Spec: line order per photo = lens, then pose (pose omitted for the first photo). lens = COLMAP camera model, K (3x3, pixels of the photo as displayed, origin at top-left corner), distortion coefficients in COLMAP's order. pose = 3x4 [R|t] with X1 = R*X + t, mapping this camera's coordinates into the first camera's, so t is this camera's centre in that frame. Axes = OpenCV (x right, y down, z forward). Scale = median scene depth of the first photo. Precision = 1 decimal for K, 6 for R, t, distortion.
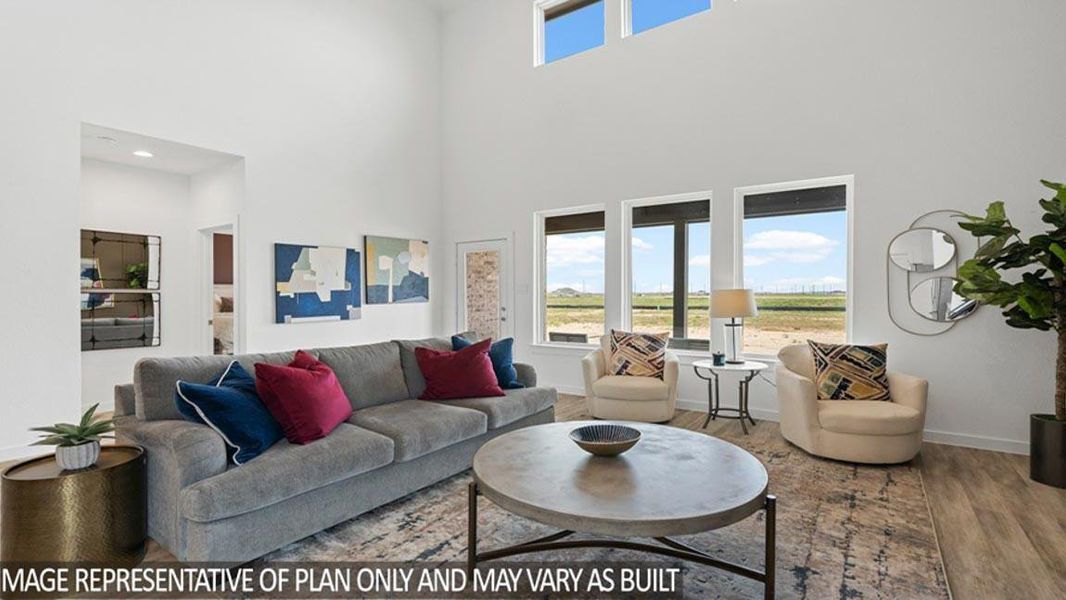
lens RADIAL K [[485.4, 0, 582.3], [0, 485.4, 287.8], [0, 0, 1]] dist [-0.000975, 0.001640]
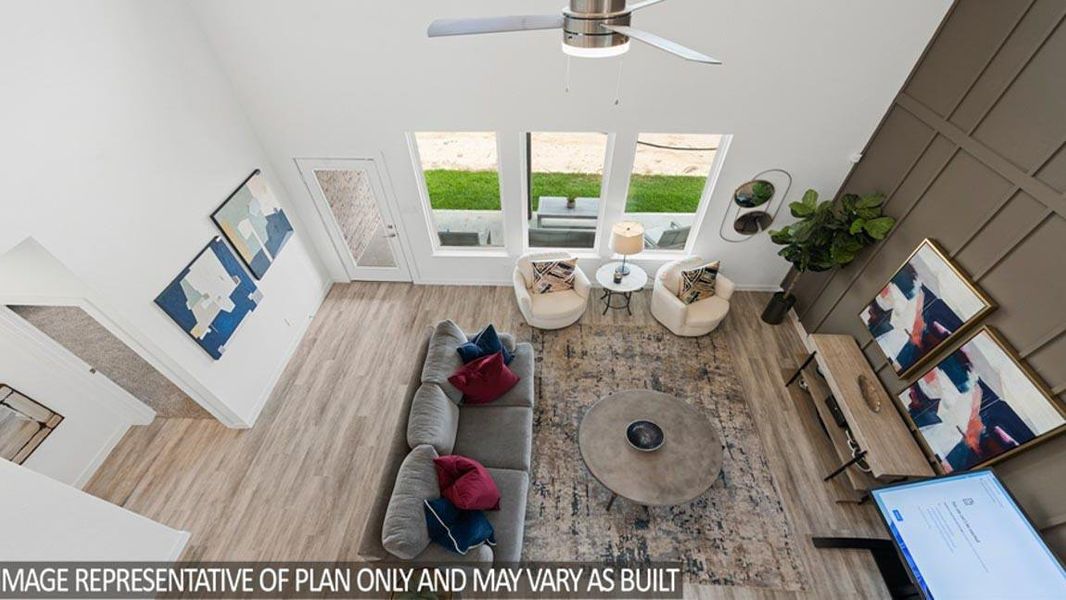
lens RADIAL K [[405.1, 0, 542.8], [0, 405.1, 361.6], [0, 0, 1]] dist [0.004343, -0.000073]
pose [[0.861639, -0.405362, 0.305387, -0.433414], [0.009552, 0.614566, 0.788807, -0.742122], [-0.507432, -0.676750, 0.533406, 0.328041]]
